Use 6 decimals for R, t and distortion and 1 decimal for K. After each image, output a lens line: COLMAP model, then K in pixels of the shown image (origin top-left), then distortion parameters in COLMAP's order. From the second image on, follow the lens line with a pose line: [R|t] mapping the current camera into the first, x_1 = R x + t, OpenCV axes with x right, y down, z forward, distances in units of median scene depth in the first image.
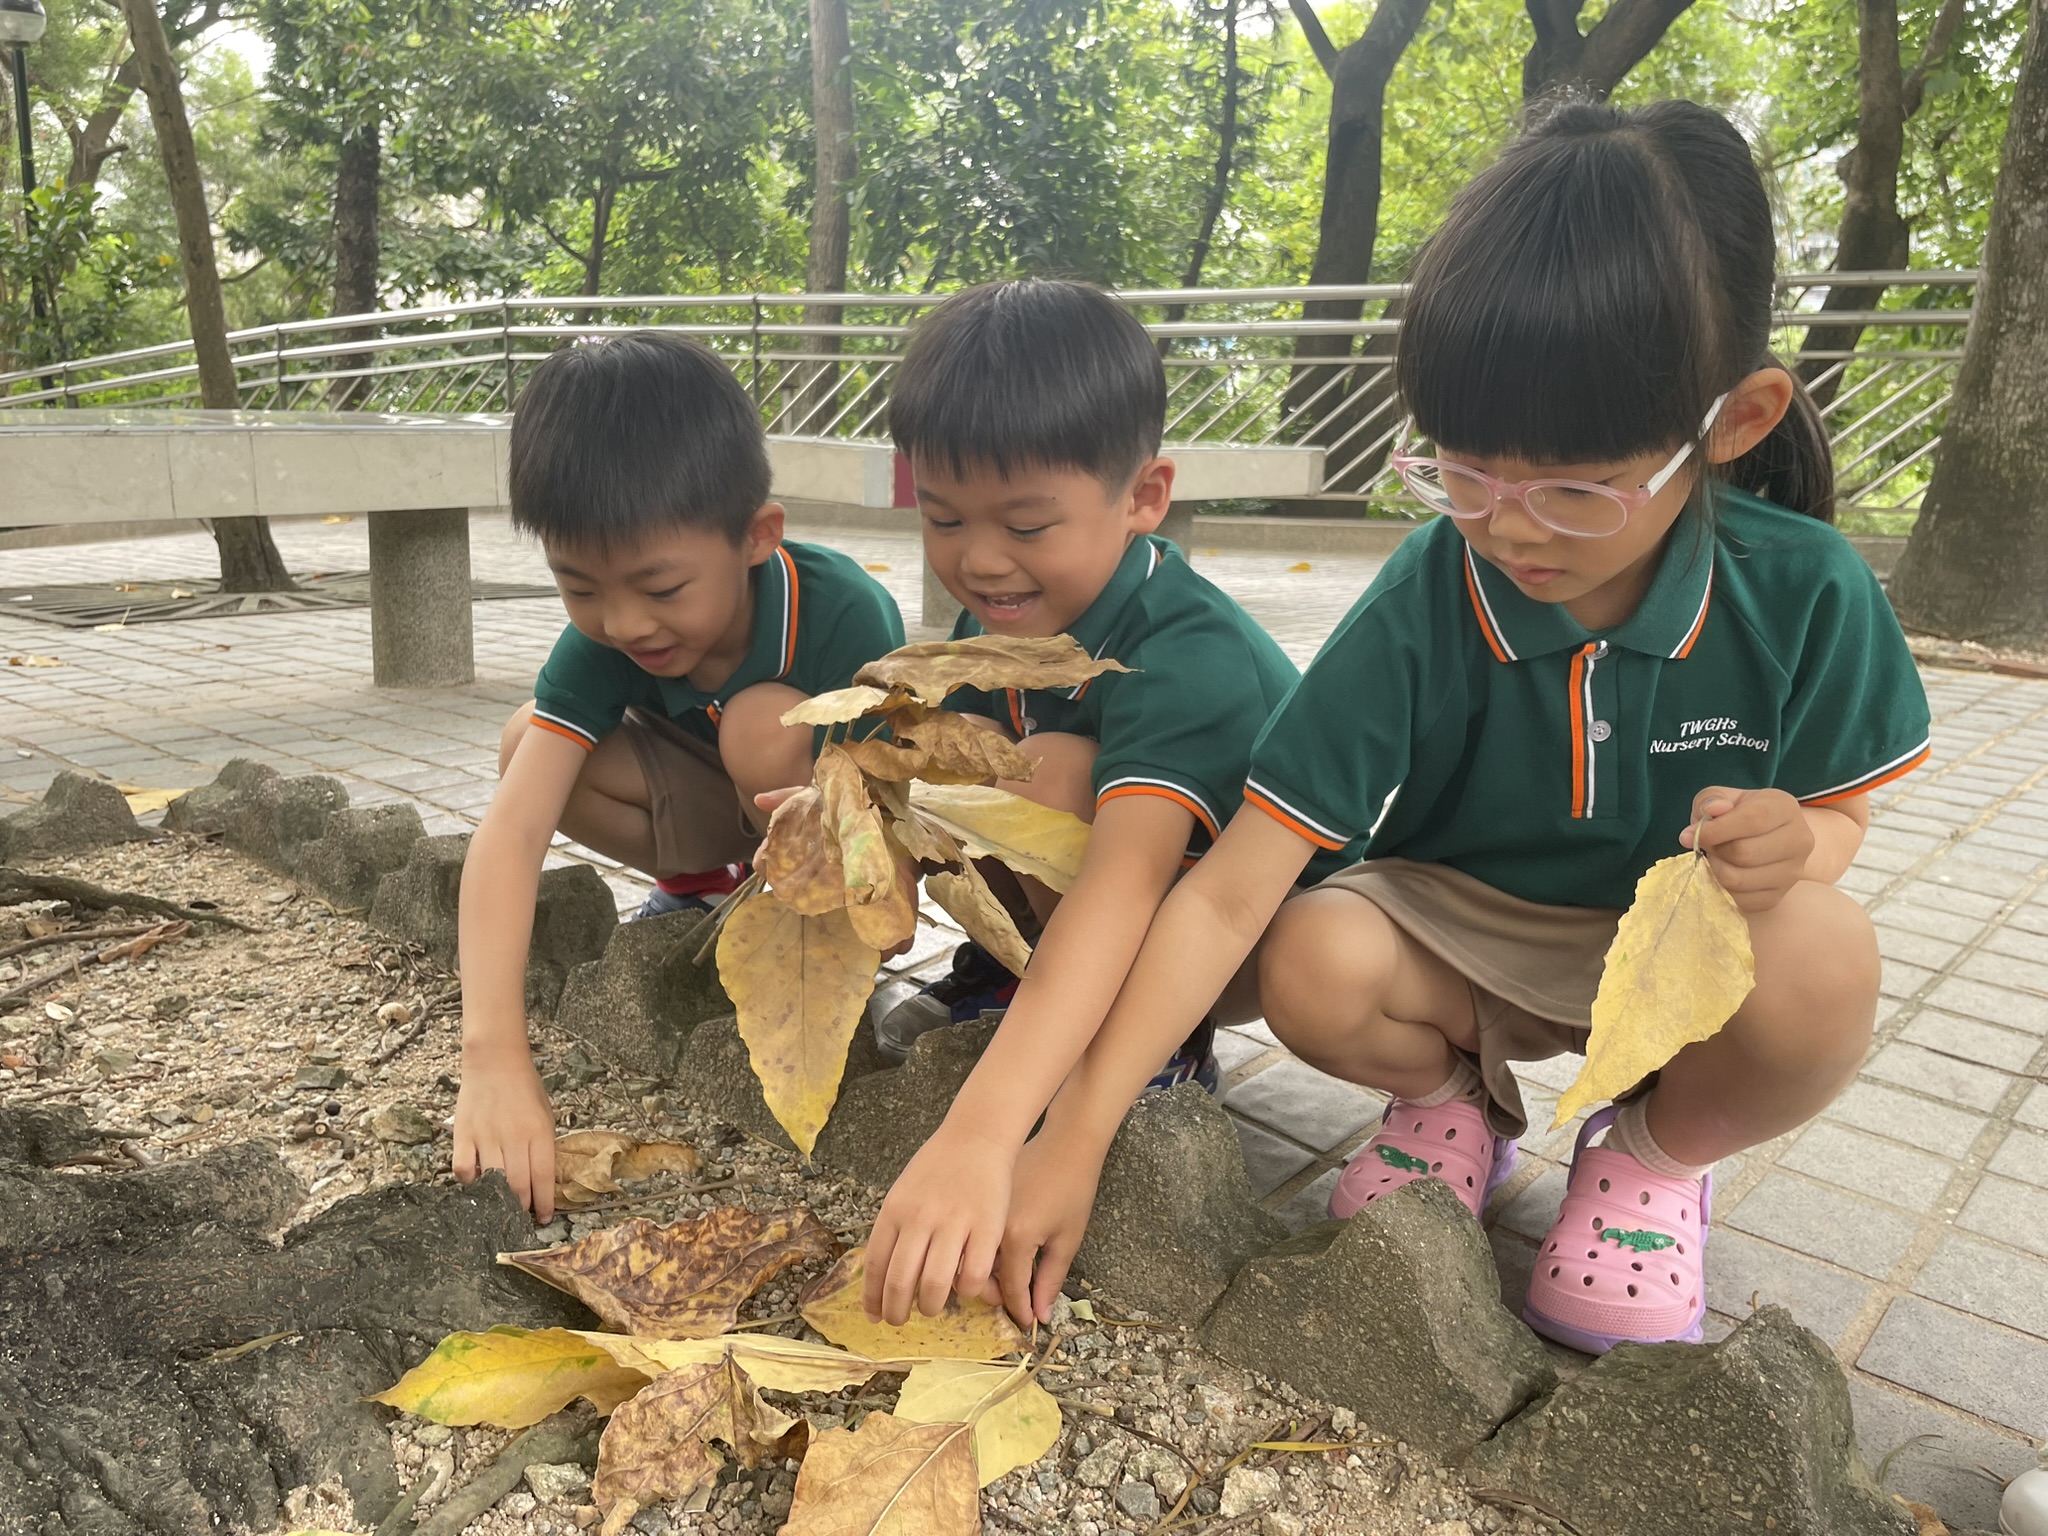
lens RADIAL K [[1571.1, 0, 1024.0], [0, 1571.1, 768.0], [0, 0, 1]] dist [0.081802, -0.120977]
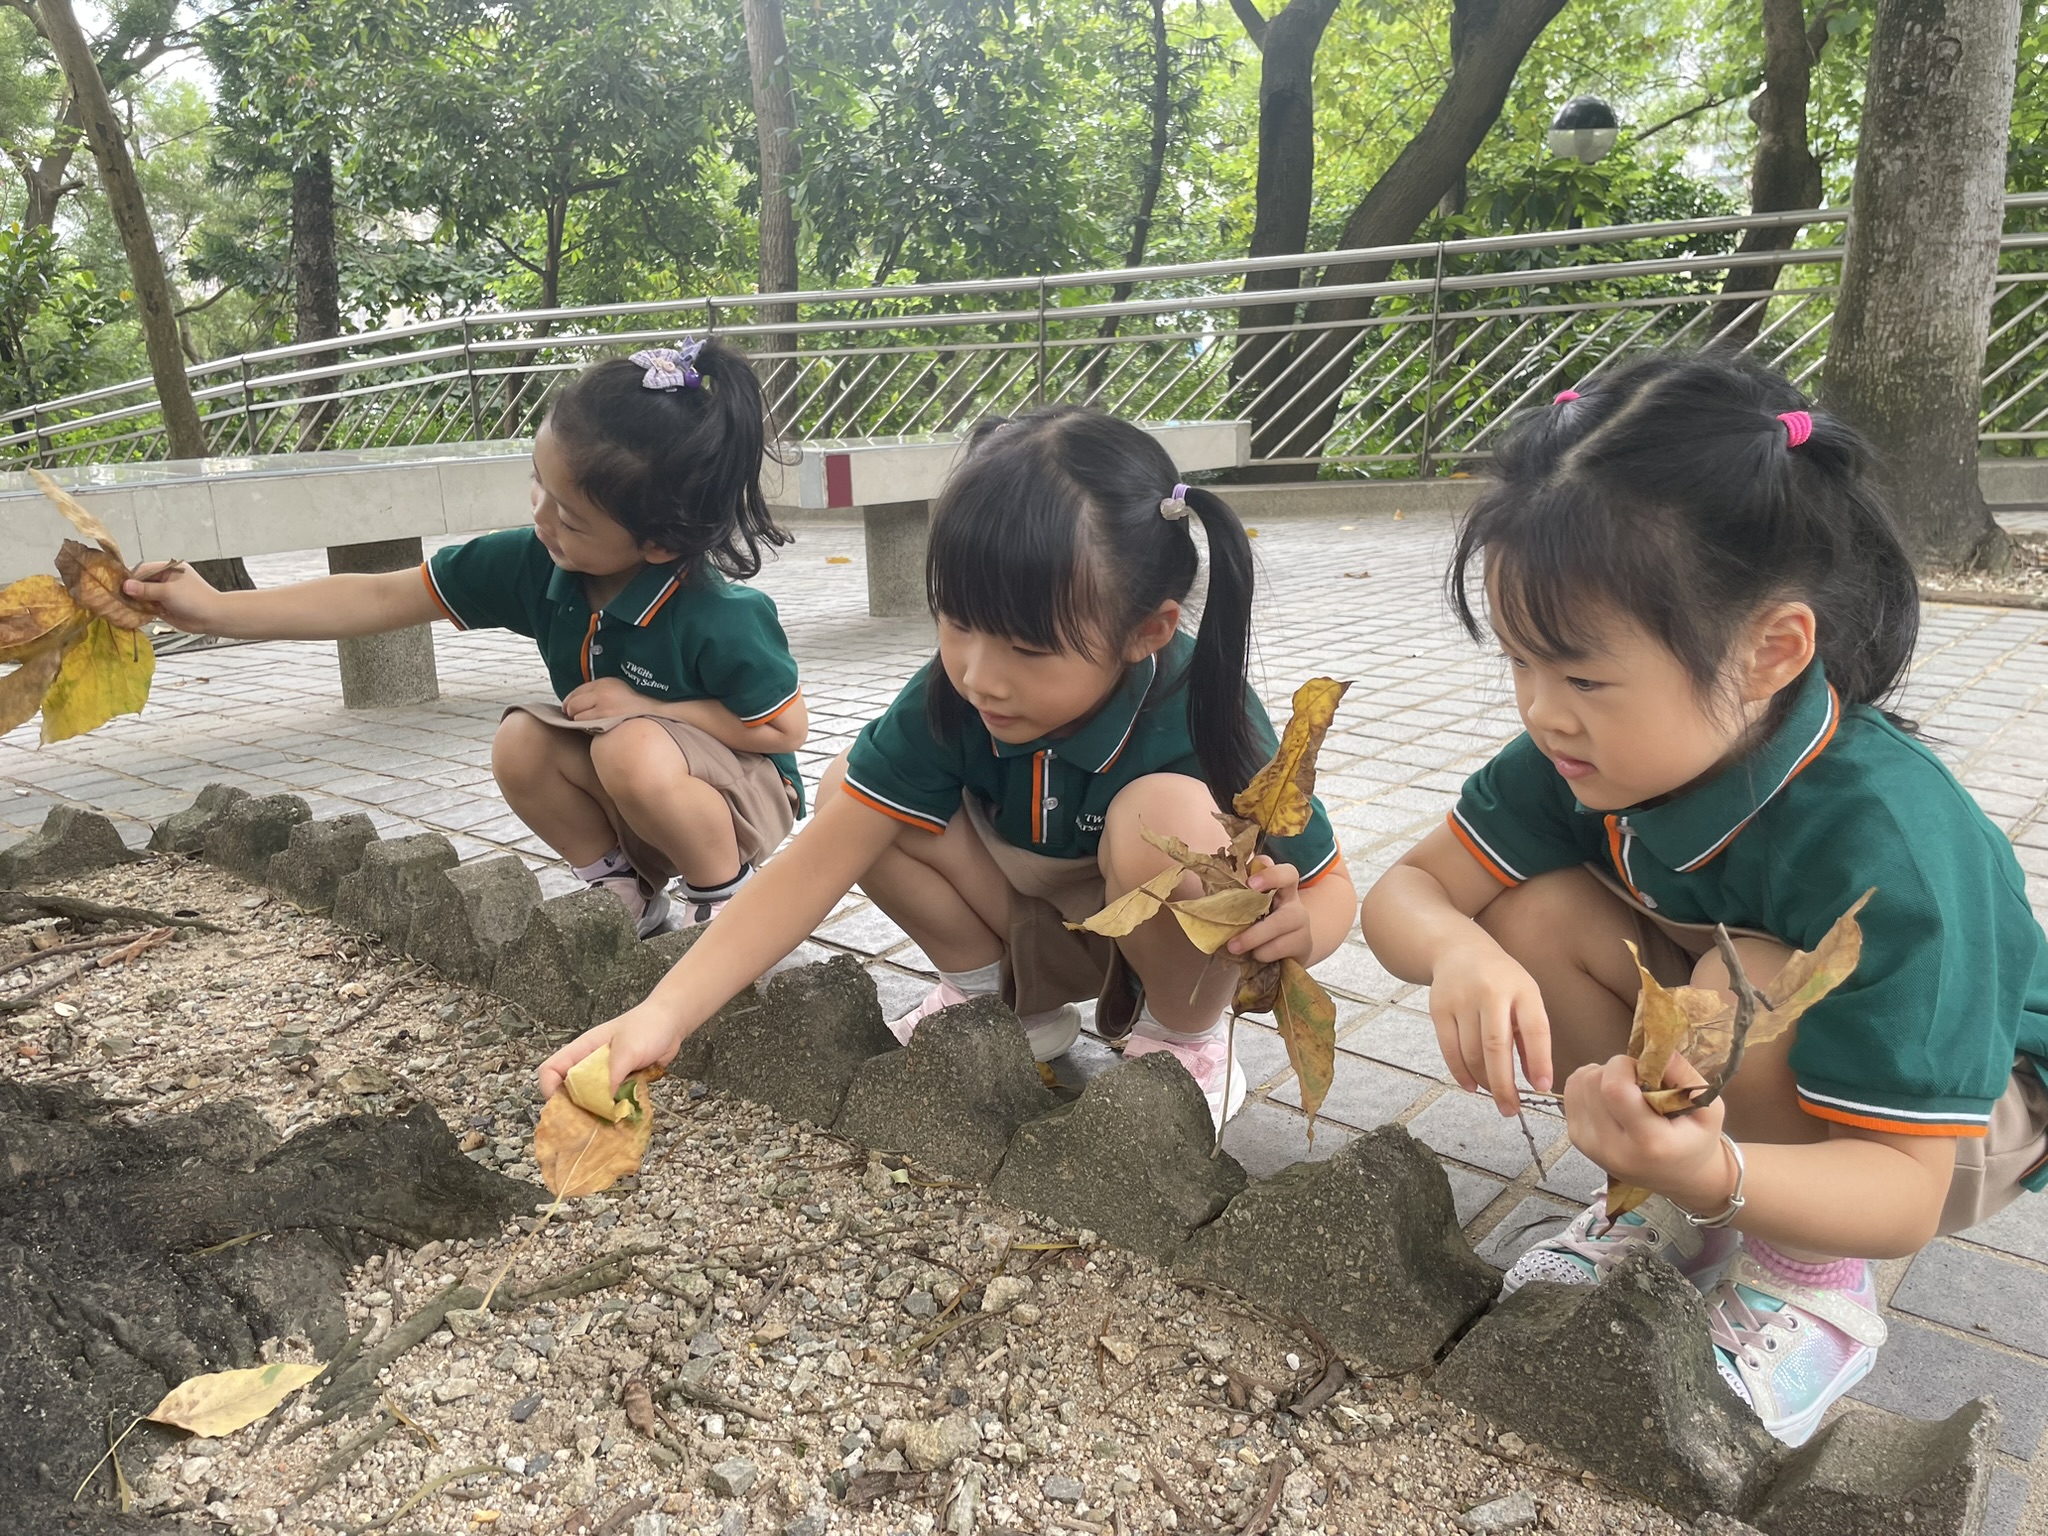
lens RADIAL K [[1539.1, 0, 1024.0], [0, 1539.1, 768.0], [0, 0, 1]] dist [0.085002, -0.122288]
pose [[0.997861, -0.064743, 0.009034, 0.086499], [0.064590, 0.997779, 0.016301, 0.002457], [-0.010069, -0.015683, 0.999826, -0.134279]]
